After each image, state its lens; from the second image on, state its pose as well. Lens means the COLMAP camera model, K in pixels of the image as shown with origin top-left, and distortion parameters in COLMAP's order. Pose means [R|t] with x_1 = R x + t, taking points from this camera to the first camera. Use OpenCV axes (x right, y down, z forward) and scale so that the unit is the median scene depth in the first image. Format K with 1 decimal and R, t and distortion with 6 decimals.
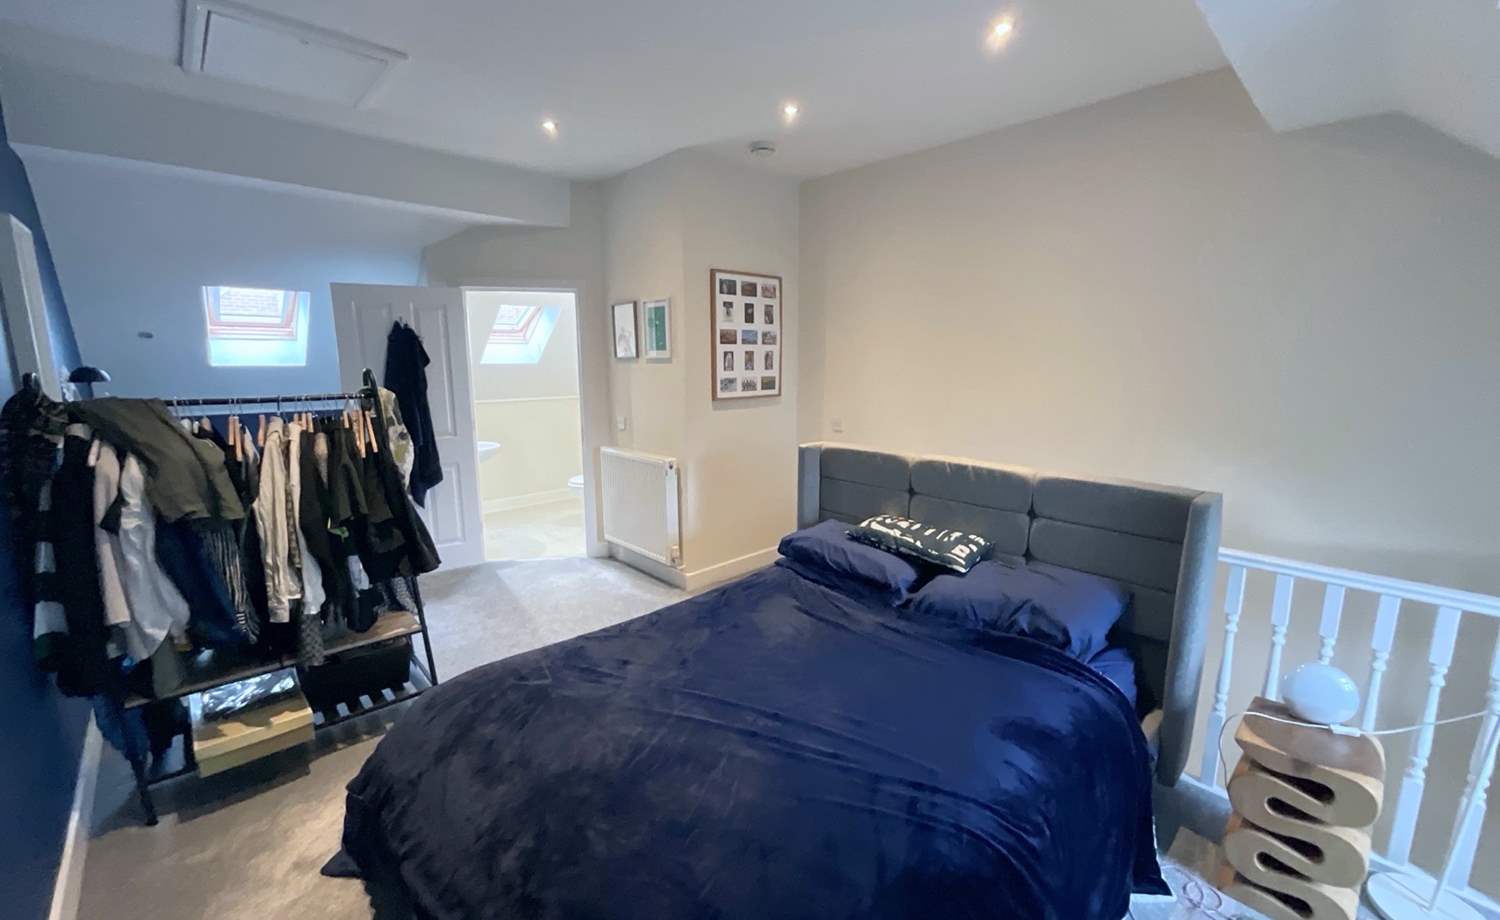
lens RADIAL K [[608.1, 0, 745.2], [0, 608.1, 467.6], [0, 0, 1]] dist [-0.001886, -0.000058]
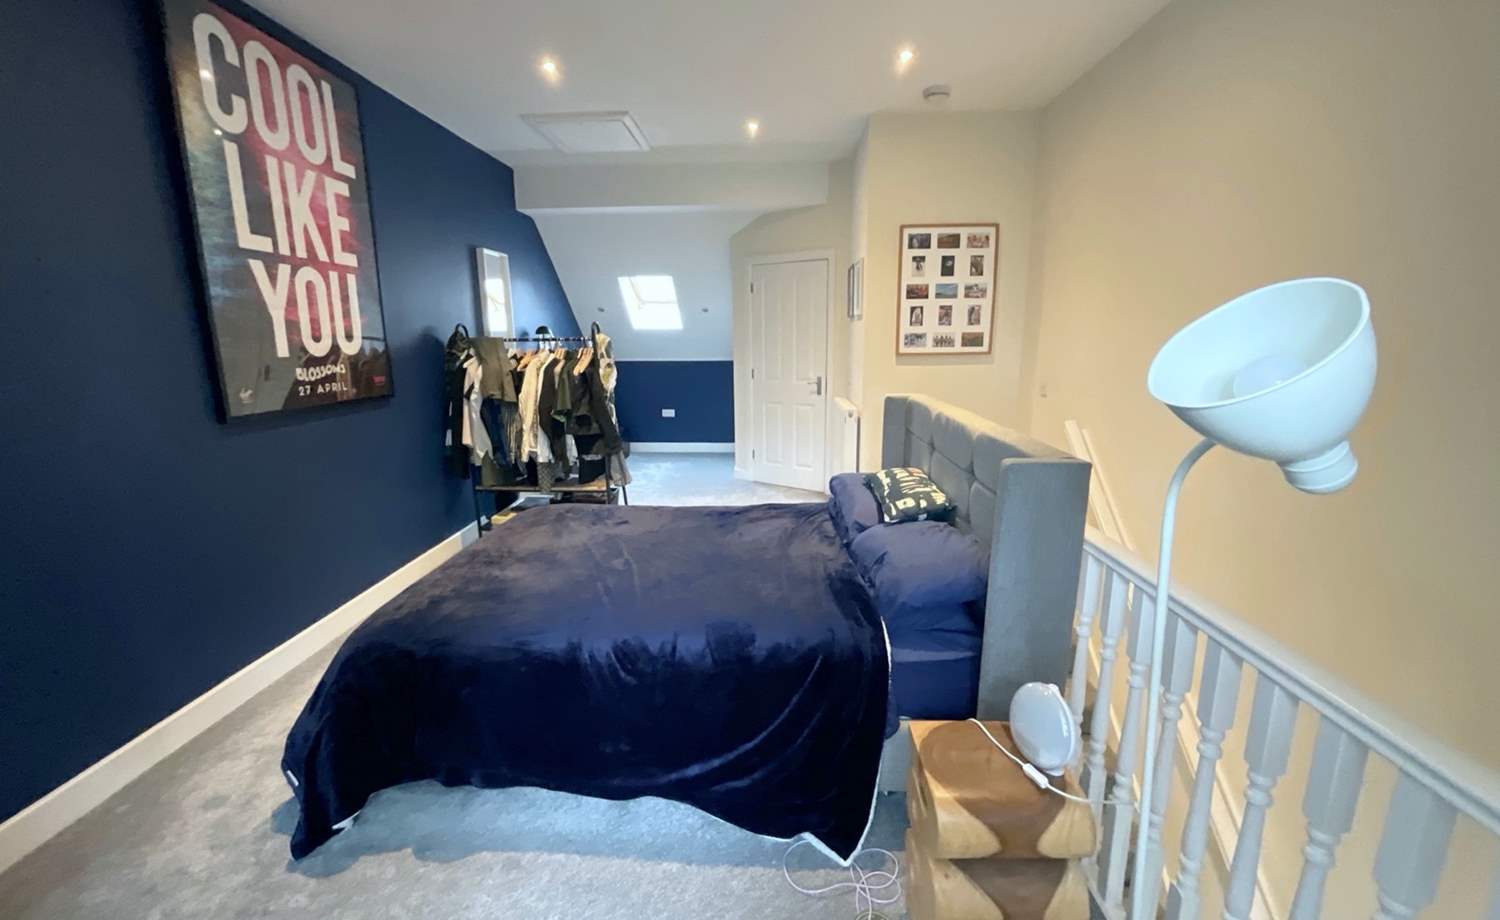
lens RADIAL K [[608.1, 0, 740.4], [0, 608.1, 458.6], [0, 0, 1]] dist [-0.001886, -0.000058]
pose [[0.701668, 0.138539, -0.698906, 0.504020], [-0.119459, 0.989904, 0.076290, 0.016085], [0.702419, 0.029960, 0.711133, 0.088691]]
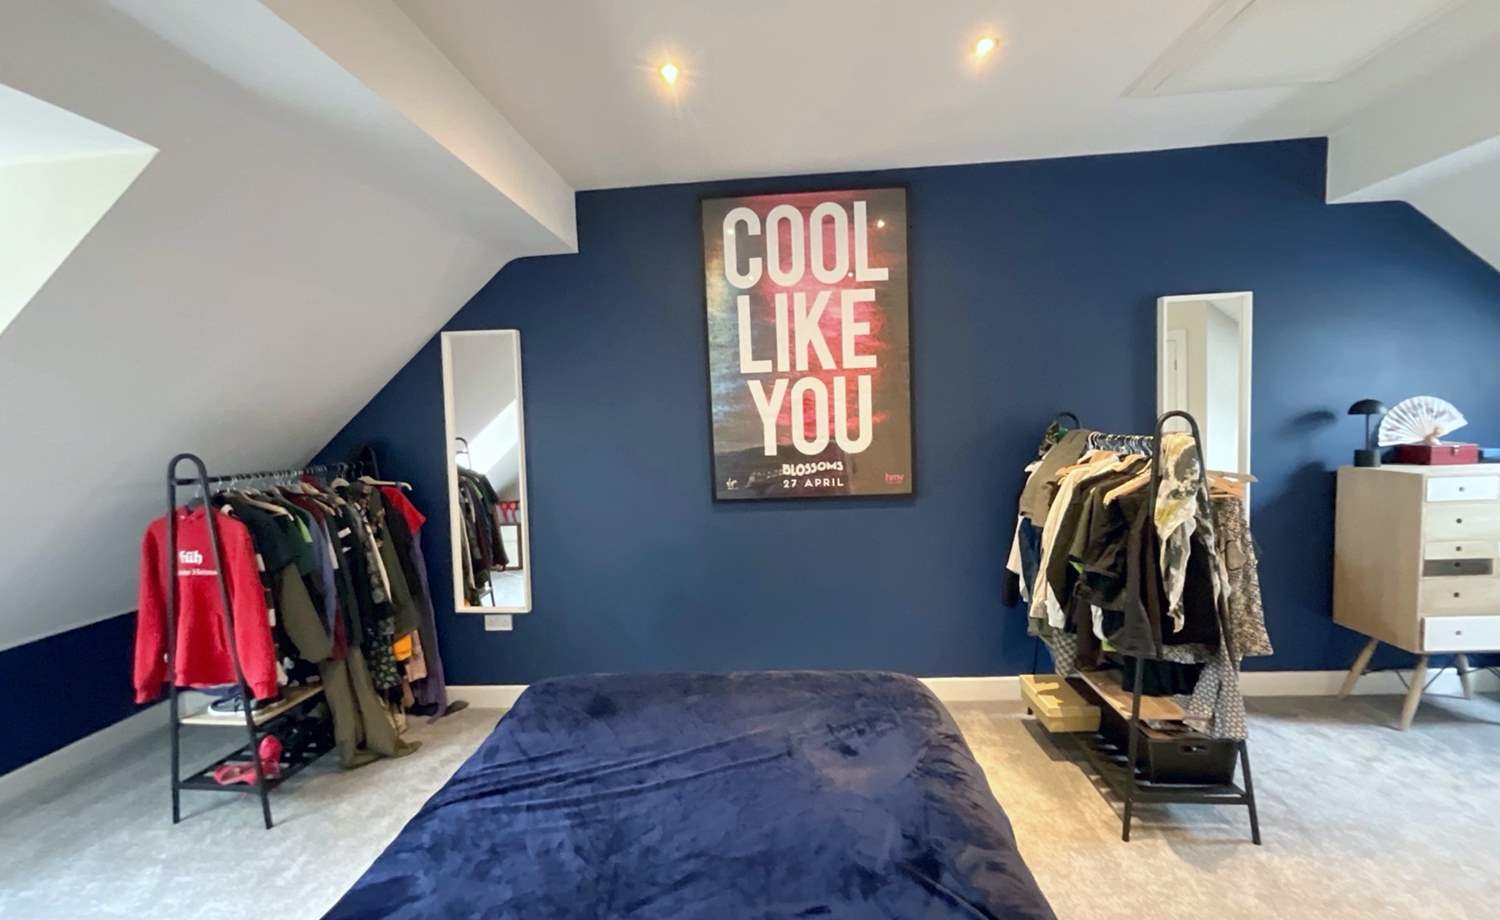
lens RADIAL K [[608.1, 0, 751.7], [0, 608.1, 459.5], [0, 0, 1]] dist [-0.001886, -0.000058]
pose [[-0.719731, 0.088208, -0.688627, 0.249989], [-0.076675, 0.975728, 0.205122, -0.139979], [0.690006, 0.200433, -0.695498, 0.744617]]
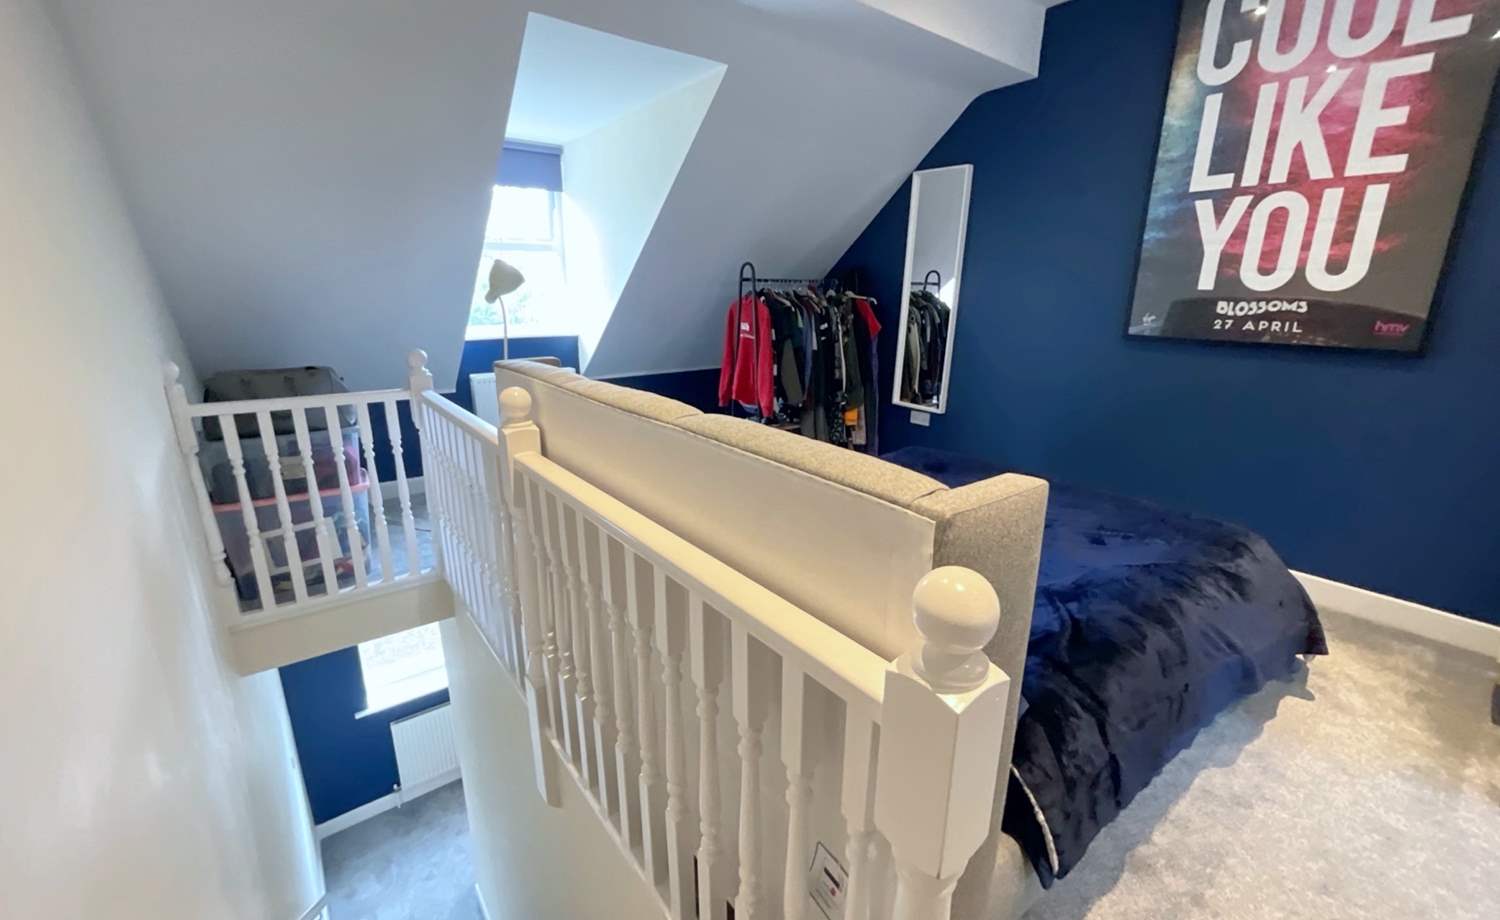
lens RADIAL K [[608.1, 0, 747.1], [0, 608.1, 457.2], [0, 0, 1]] dist [-0.001886, -0.000058]
pose [[-0.996128, -0.020496, 0.085495, 0.149015], [0.018792, 0.900336, 0.434789, -0.125279], [-0.085886, 0.434712, -0.896465, 0.969925]]
